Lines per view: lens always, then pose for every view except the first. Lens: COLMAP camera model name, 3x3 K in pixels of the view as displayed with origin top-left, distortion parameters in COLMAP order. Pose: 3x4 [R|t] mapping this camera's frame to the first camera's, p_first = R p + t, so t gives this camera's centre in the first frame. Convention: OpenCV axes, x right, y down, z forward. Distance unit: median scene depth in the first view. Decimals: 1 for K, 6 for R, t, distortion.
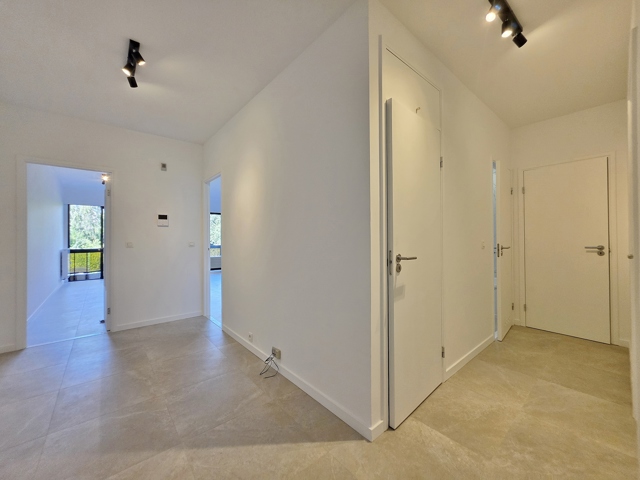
lens RADIAL K [[256.0, 0, 320.0], [0, 256.0, 238.0], [0, 0, 1]] dist [-0.000205, 0.000691]
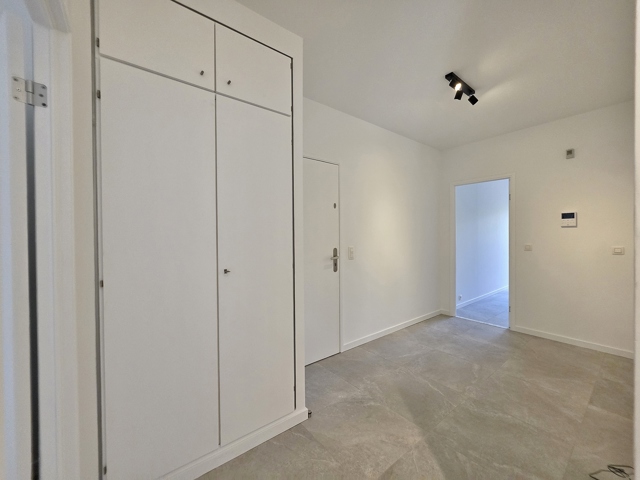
lens RADIAL K [[256.0, 0, 320.0], [0, 256.0, 238.0], [0, 0, 1]] dist [-0.000205, 0.000691]
pose [[-0.041177, 0.013423, -0.999062, 0.461240], [0.013677, 0.999824, 0.012869, -0.060545], [0.999058, -0.013134, -0.041353, 0.452426]]
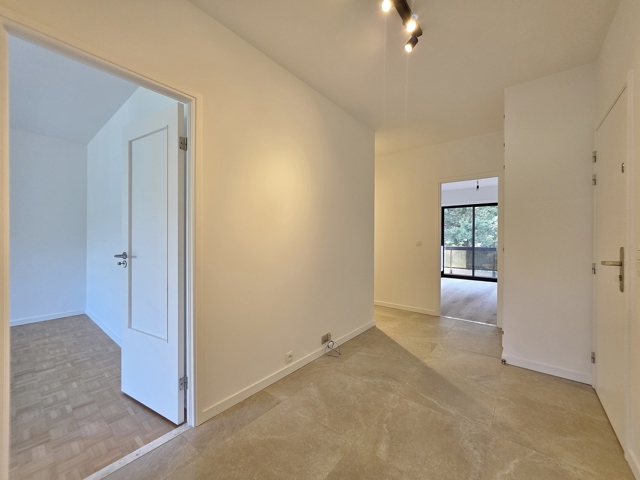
lens RADIAL K [[256.0, 0, 320.0], [0, 256.0, 238.0], [0, 0, 1]] dist [-0.000205, 0.000691]
pose [[-0.185424, 0.001970, 0.982657, -1.584429], [-0.012835, 0.999908, -0.004427, 0.004146], [-0.982575, -0.013434, -0.185382, 1.520358]]
